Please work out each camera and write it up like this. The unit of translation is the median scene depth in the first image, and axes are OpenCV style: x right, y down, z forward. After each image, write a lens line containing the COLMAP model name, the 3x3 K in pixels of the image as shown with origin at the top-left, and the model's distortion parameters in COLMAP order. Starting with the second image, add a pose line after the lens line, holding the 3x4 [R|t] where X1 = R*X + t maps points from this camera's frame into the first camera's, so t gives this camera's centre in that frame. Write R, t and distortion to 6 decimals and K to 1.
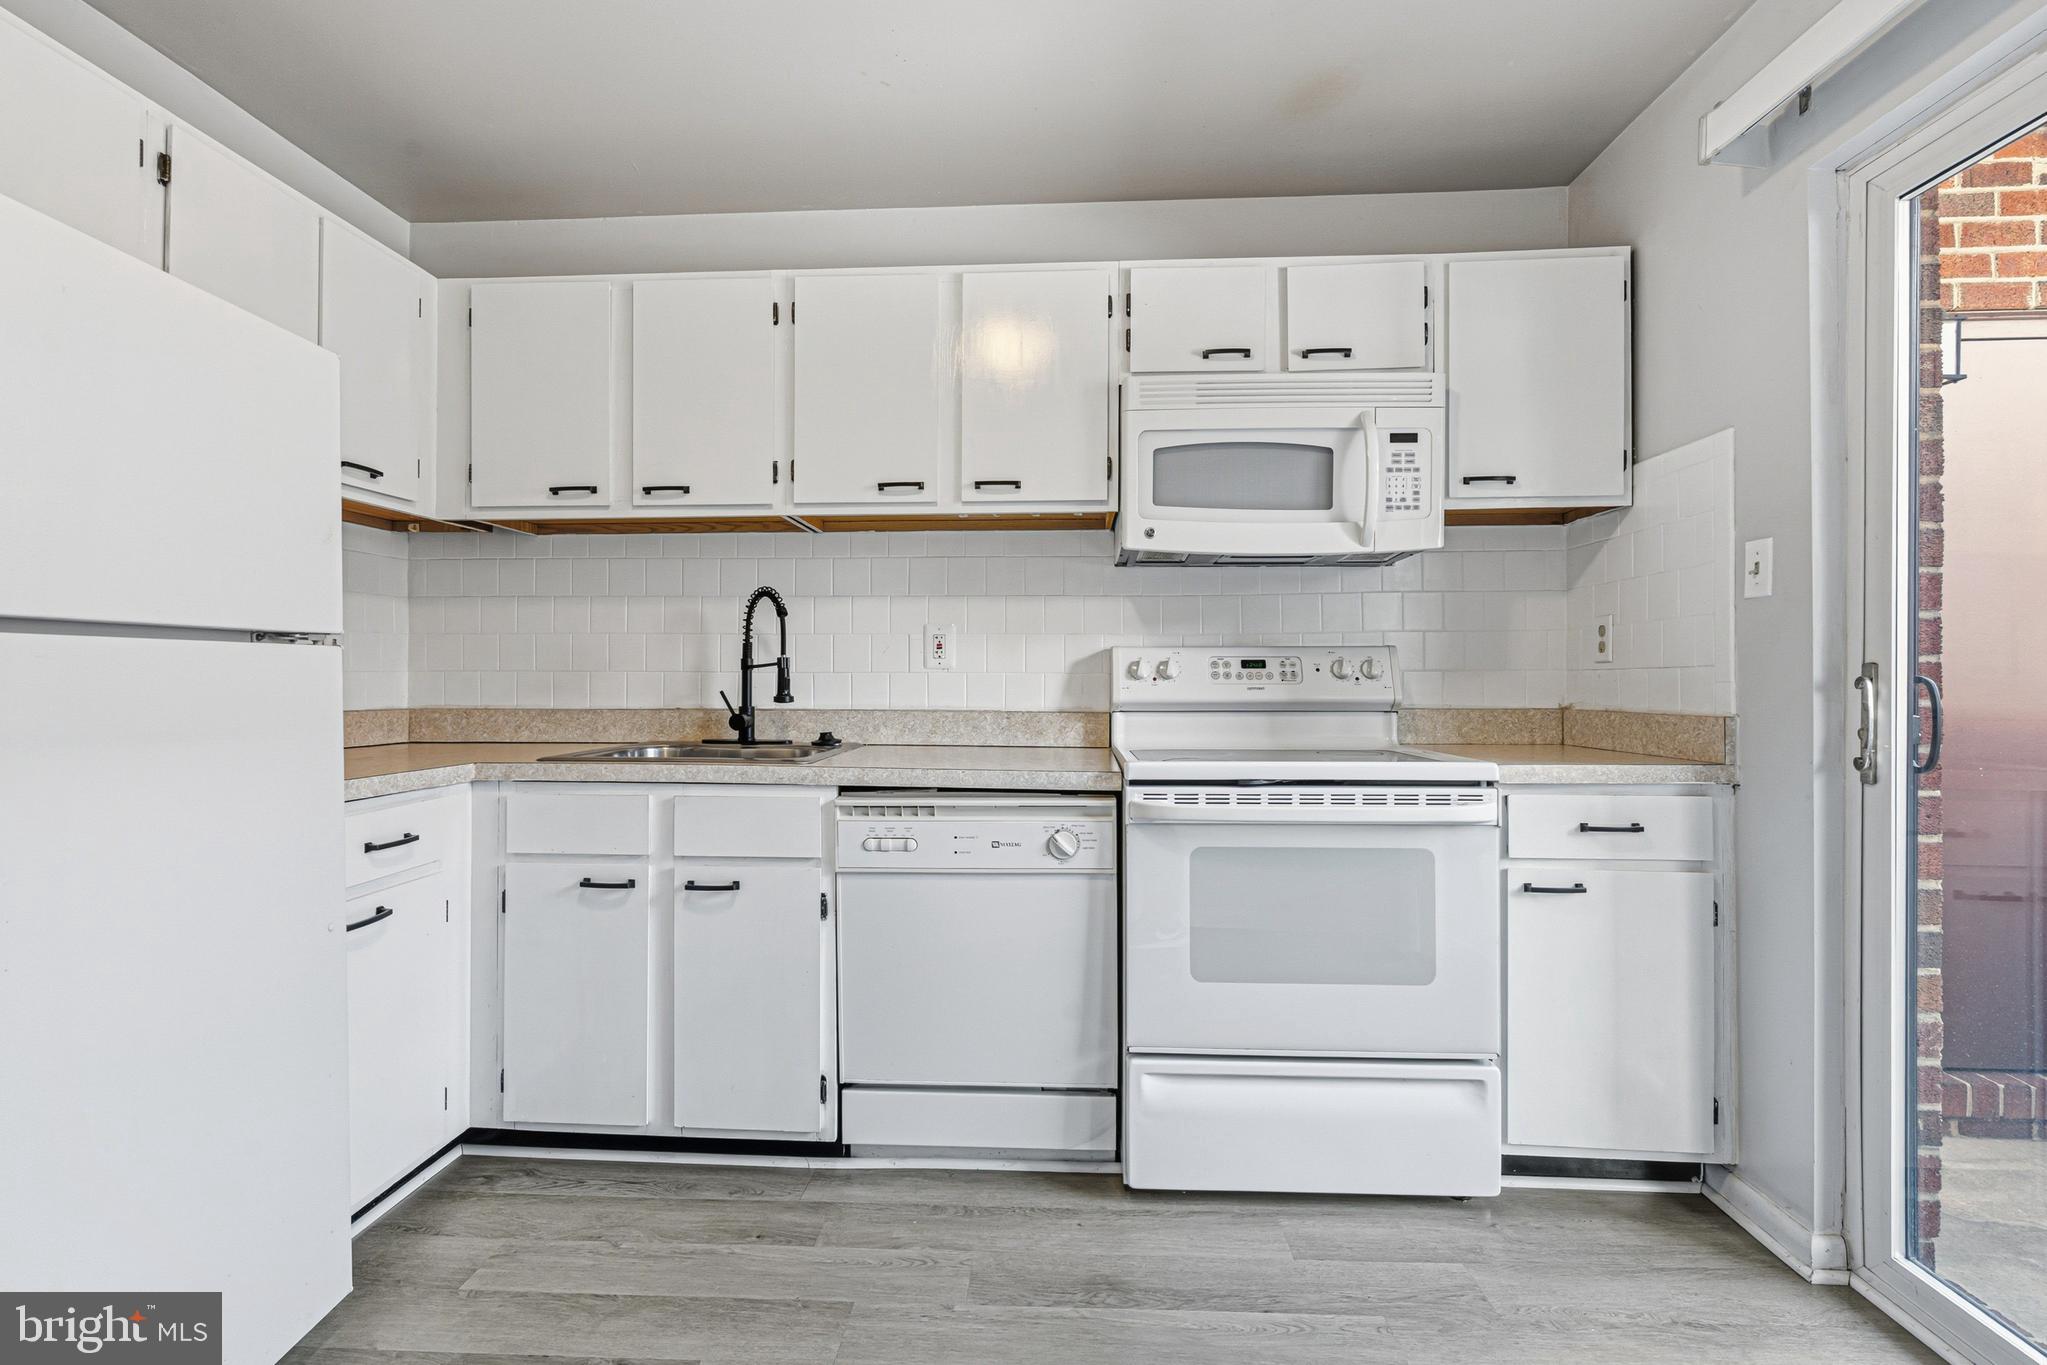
lens RADIAL K [[922.4, 0, 1016.9], [0, 922.4, 678.6], [0, 0, 1]] dist [-0.002582, 0.000932]
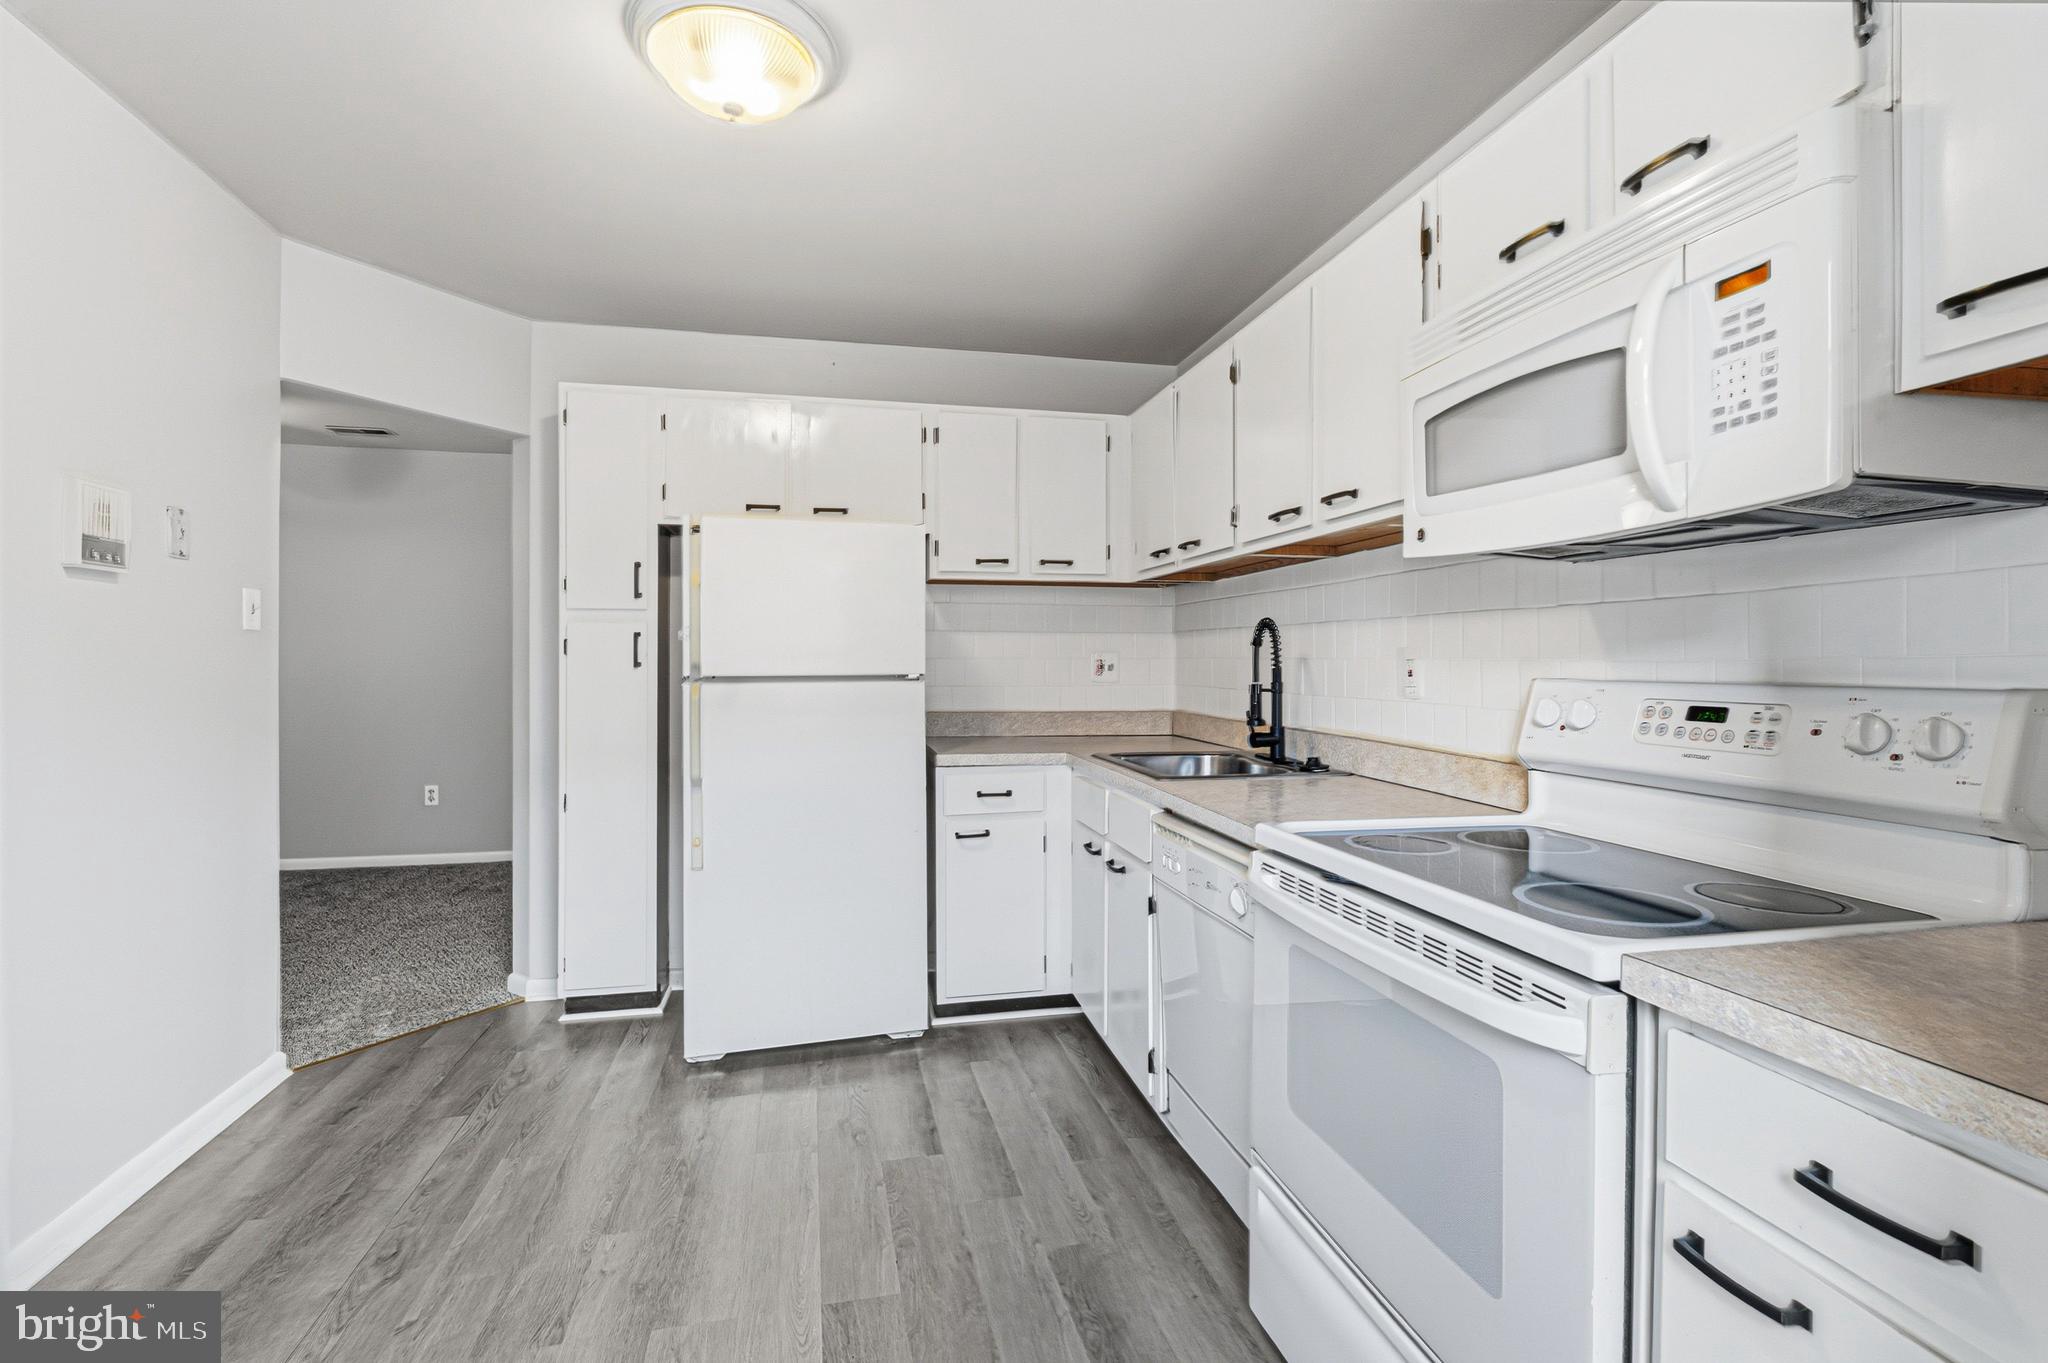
lens RADIAL K [[922.9, 0, 1018.2], [0, 922.9, 671.3], [0, 0, 1]] dist [-0.002582, 0.000932]
pose [[0.265443, 0.011201, -0.964062, 0.792320], [-0.003828, 0.999937, 0.010564, -0.053243], [0.964119, 0.000886, 0.265469, 0.486766]]
